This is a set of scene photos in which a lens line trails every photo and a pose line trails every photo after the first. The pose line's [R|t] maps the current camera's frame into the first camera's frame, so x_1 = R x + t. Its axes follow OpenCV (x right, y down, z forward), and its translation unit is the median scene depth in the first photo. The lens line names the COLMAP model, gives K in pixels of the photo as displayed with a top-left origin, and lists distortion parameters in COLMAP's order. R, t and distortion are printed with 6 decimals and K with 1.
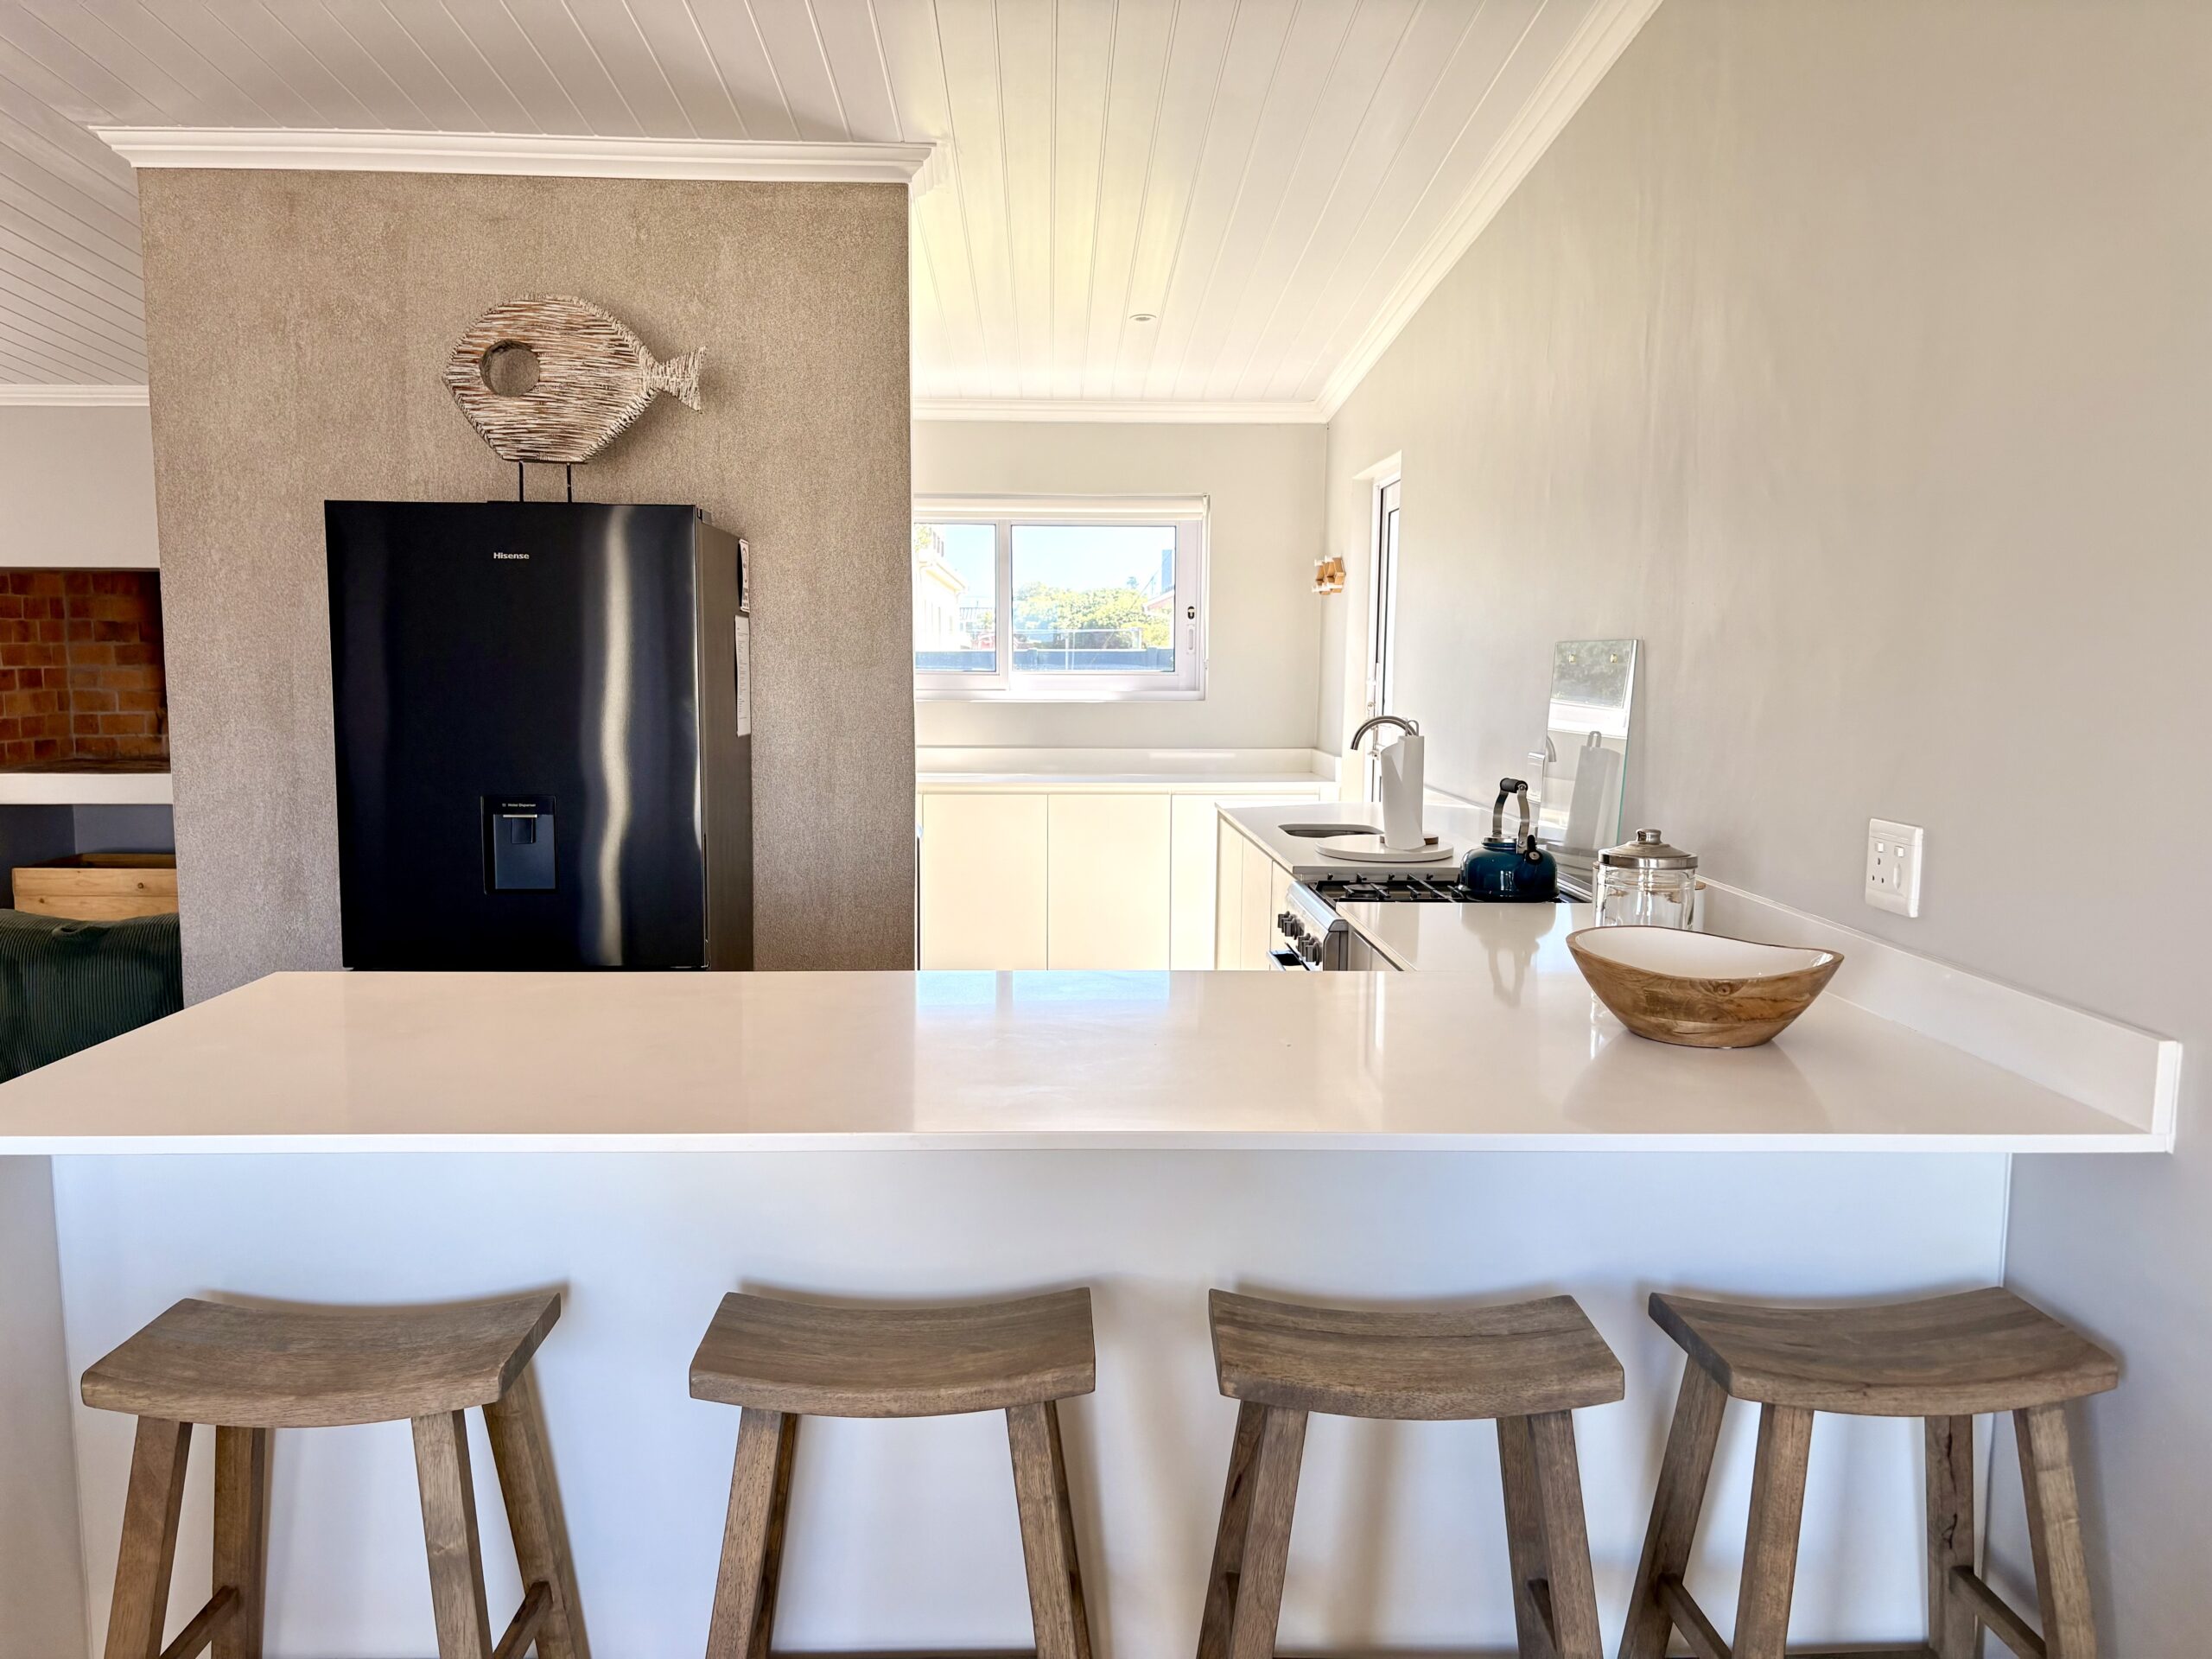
lens RADIAL K [[1680.0, 0, 1087.9], [0, 1680.0, 840.4], [0, 0, 1]] dist [0.064700, -0.068447]
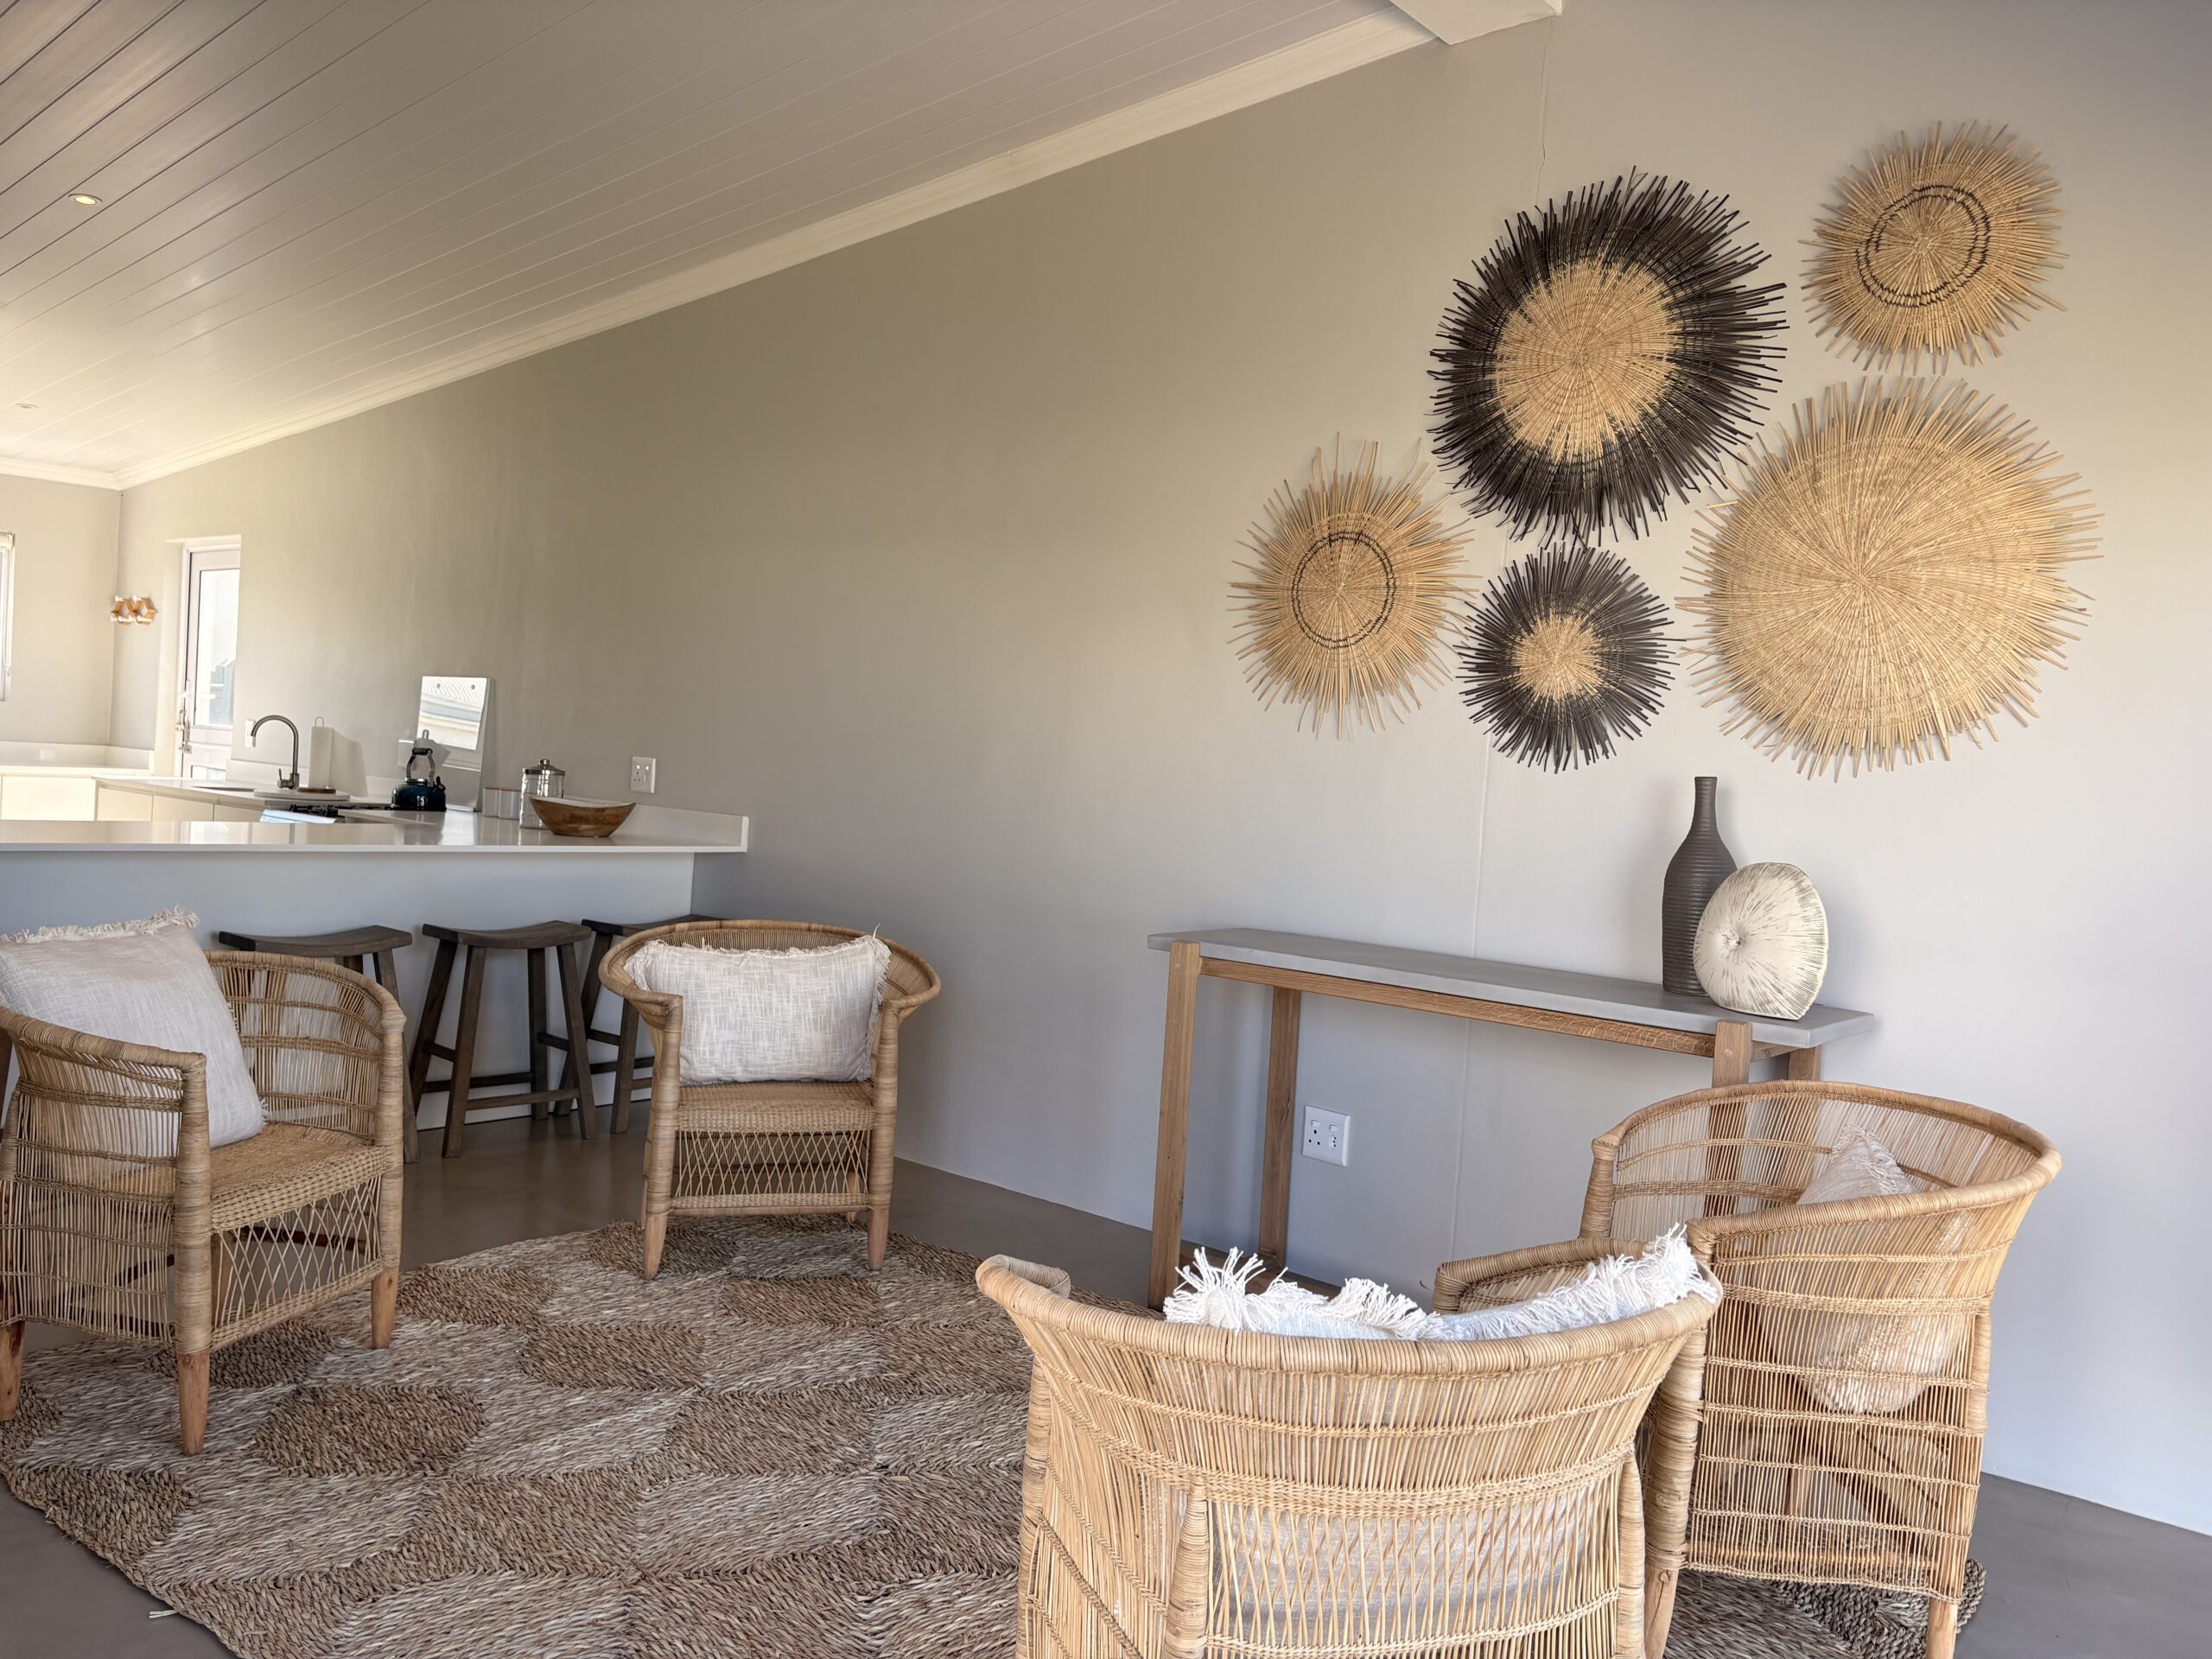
lens RADIAL K [[1680.0, 0, 1126.6], [0, 1680.0, 826.6], [0, 0, 1]] dist [0.064700, -0.068447]
pose [[0.659099, 0.006146, 0.752031, -0.530006], [0.023824, 0.999294, -0.029047, 0.102111], [-0.751679, 0.037061, 0.658487, -0.675038]]
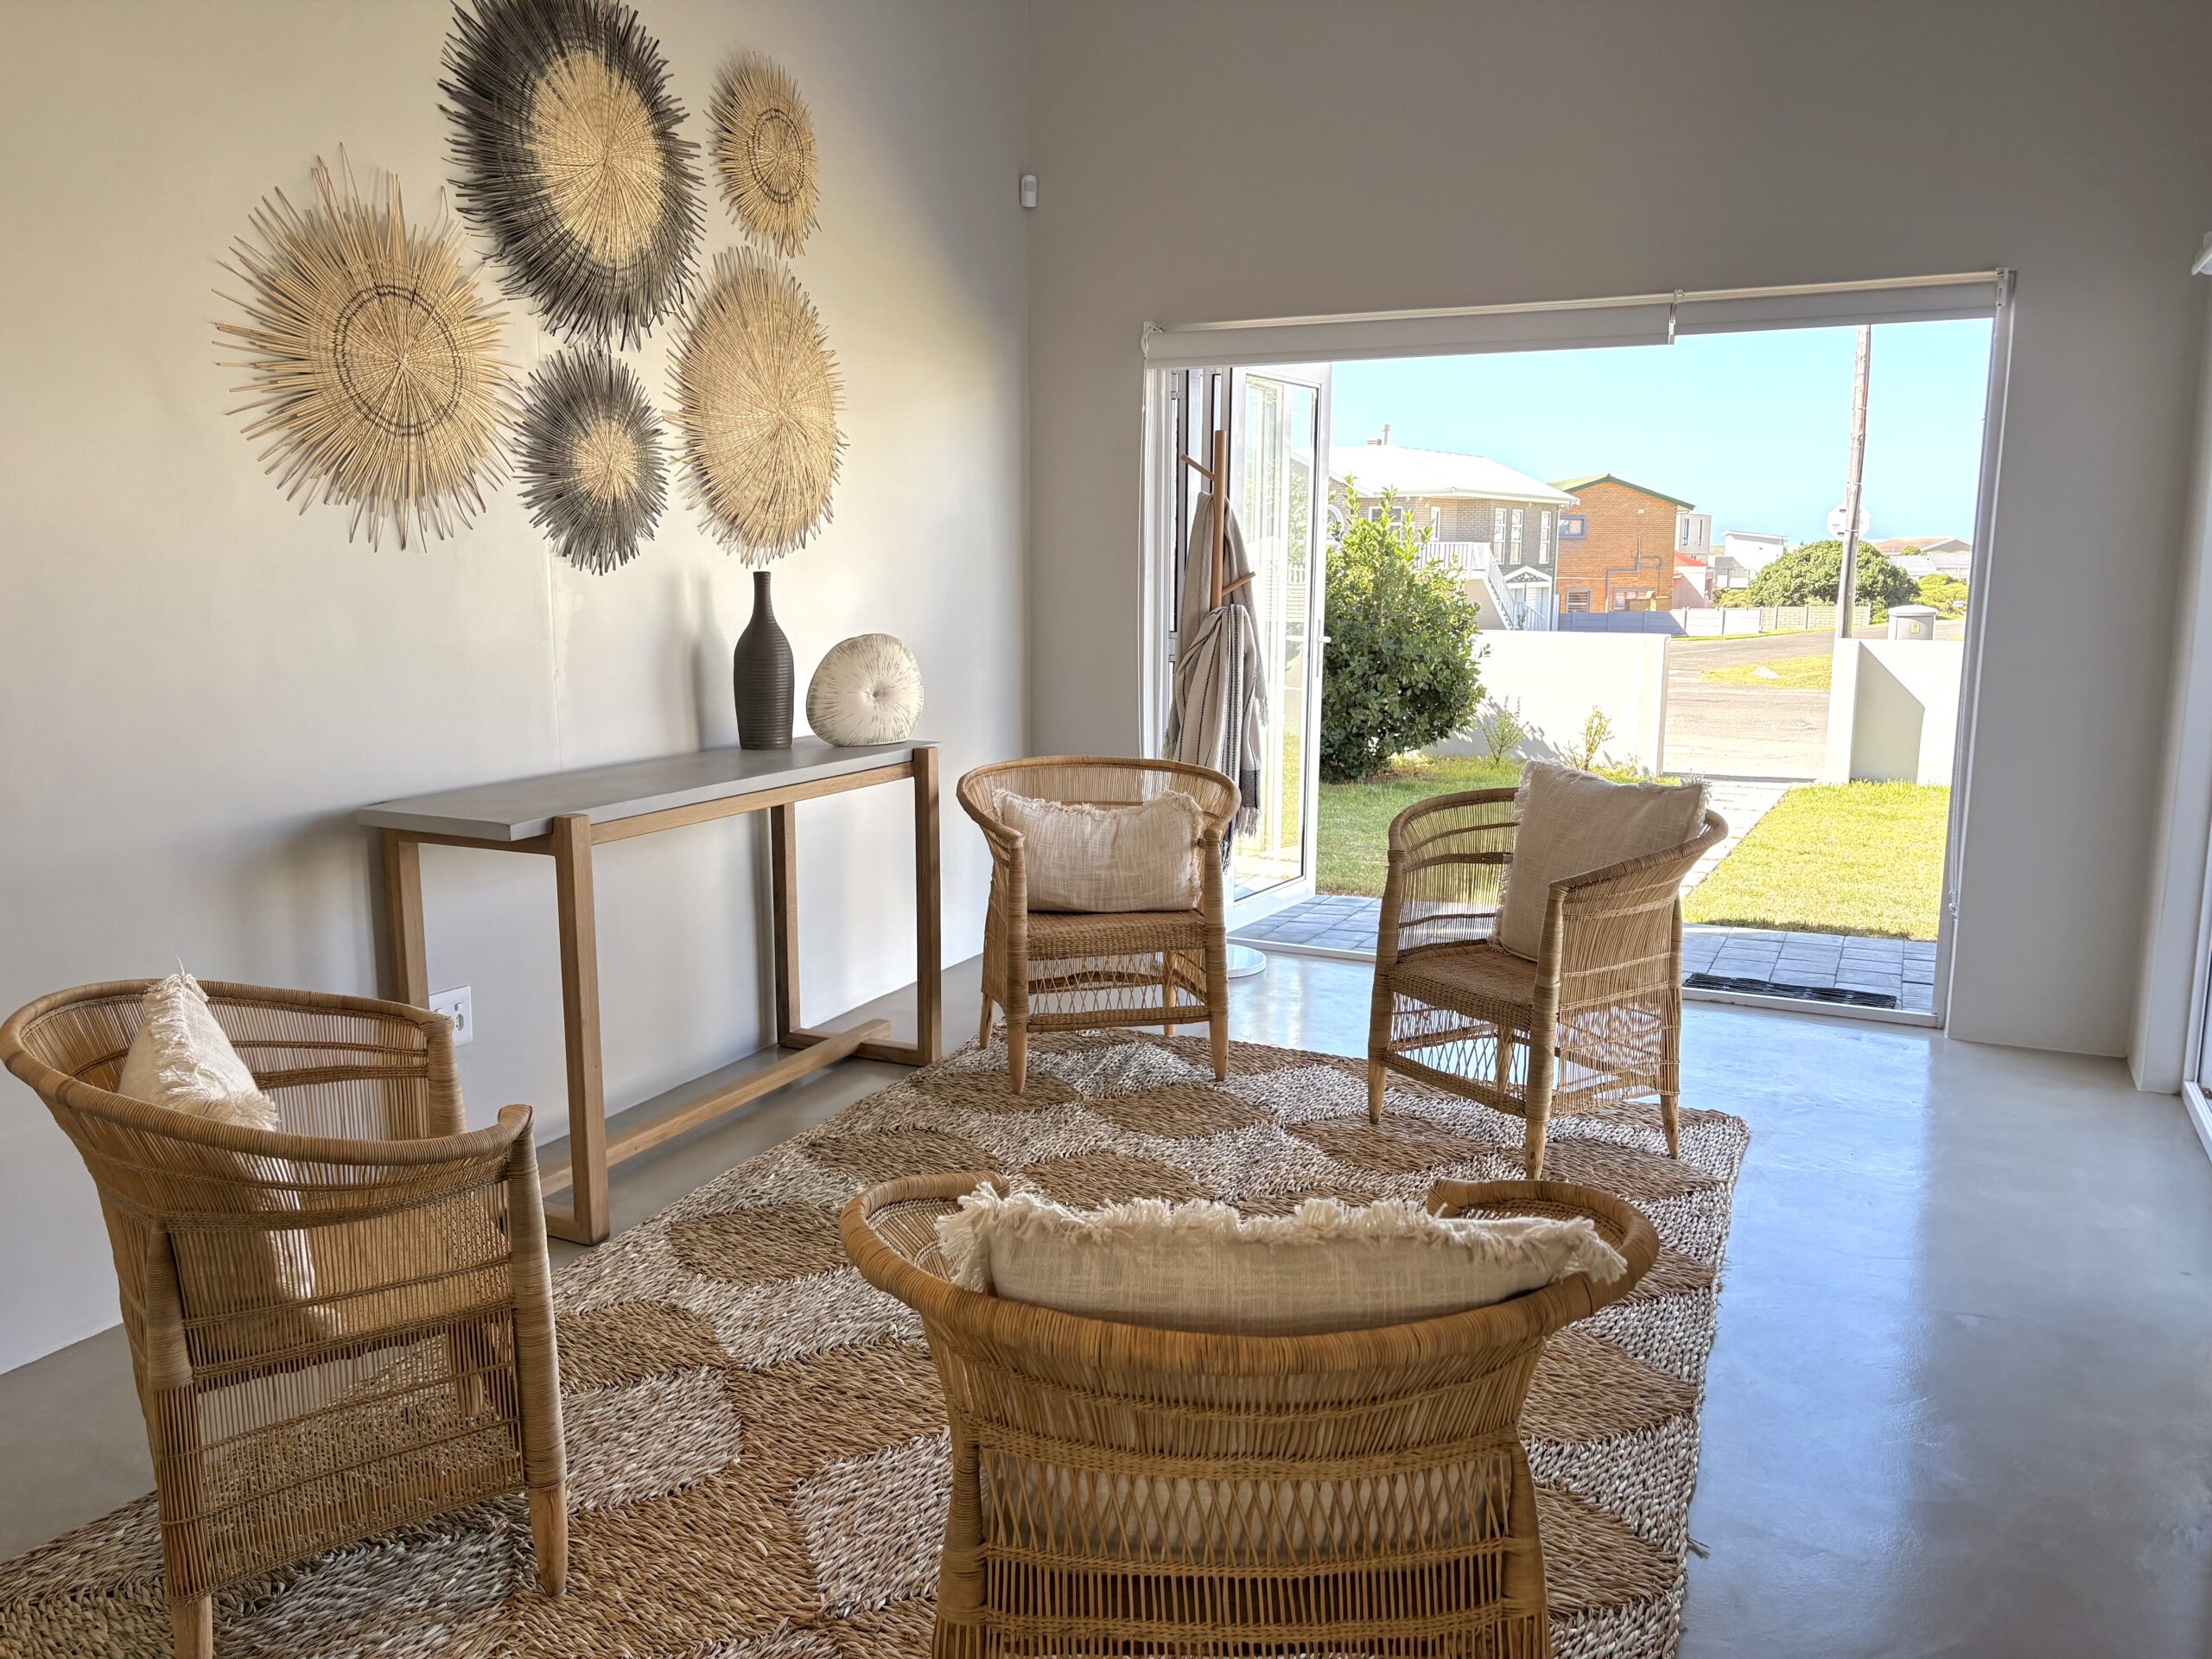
lens RADIAL K [[1680.0, 0, 1109.6], [0, 1680.0, 818.6], [0, 0, 1]] dist [0.064700, -0.068447]
pose [[-0.883626, -0.079495, 0.461394, -0.388751], [0.043506, 0.967275, 0.249973, -0.035904], [-0.466167, 0.240956, -0.851251, 0.420330]]
